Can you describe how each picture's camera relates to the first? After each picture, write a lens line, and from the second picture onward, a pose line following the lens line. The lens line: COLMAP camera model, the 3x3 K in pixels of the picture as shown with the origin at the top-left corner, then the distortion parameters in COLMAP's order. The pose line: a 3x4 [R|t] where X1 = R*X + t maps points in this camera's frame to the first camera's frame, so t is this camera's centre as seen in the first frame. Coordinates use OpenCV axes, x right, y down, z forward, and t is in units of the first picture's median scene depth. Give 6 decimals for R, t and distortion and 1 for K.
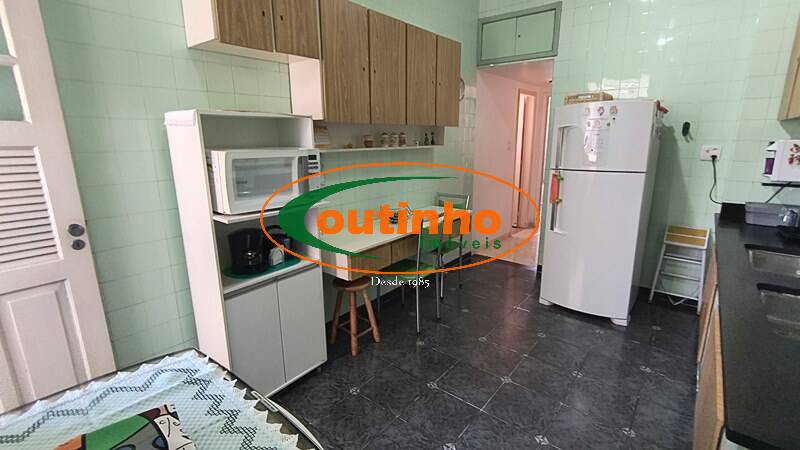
lens RADIAL K [[369.2, 0, 402.3], [0, 369.2, 221.9], [0, 0, 1]] dist [-0.001462, -0.000310]
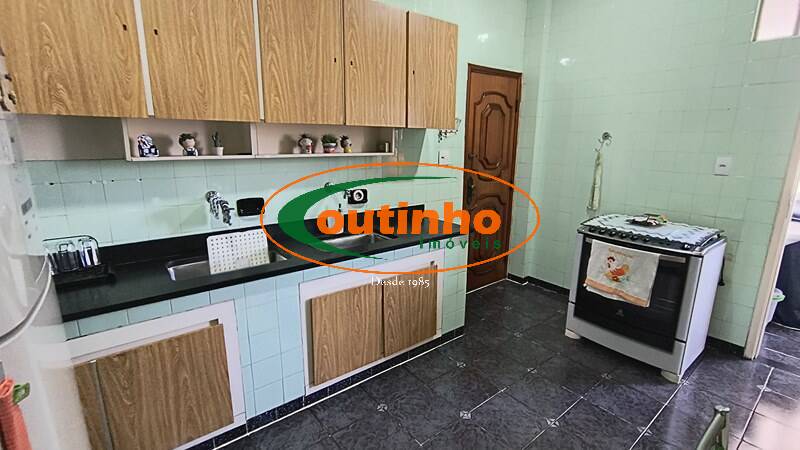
lens RADIAL K [[362.8, 0, 402.4], [0, 362.8, 219.5], [0, 0, 1]] dist [-0.000520, 0.000037]
pose [[-0.973518, -0.050035, 0.223066, 0.219972], [0.050367, 0.904835, 0.422773, -0.258102], [-0.222991, 0.422812, -0.878353, 1.096055]]
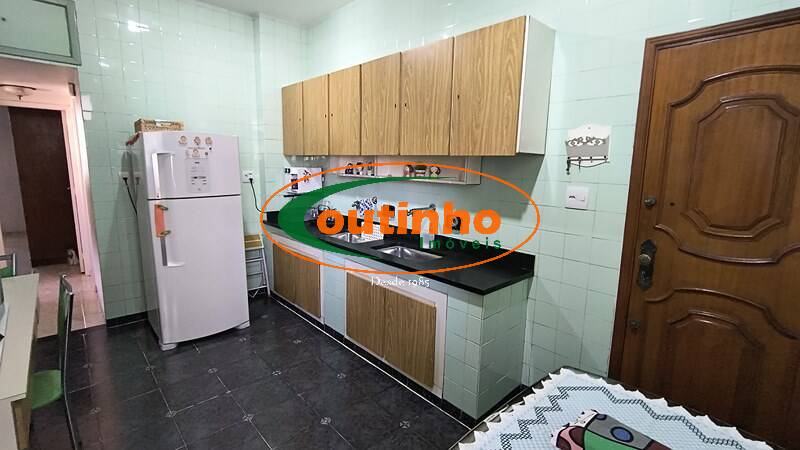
lens RADIAL K [[362.8, 0, 402.4], [0, 362.8, 219.5], [0, 0, 1]] dist [-0.000520, 0.000037]
pose [[0.135914, -0.144331, 0.980151, -0.395458], [0.203974, 0.972213, 0.114877, -0.075457], [-0.969496, 0.184312, 0.161577, 0.284600]]
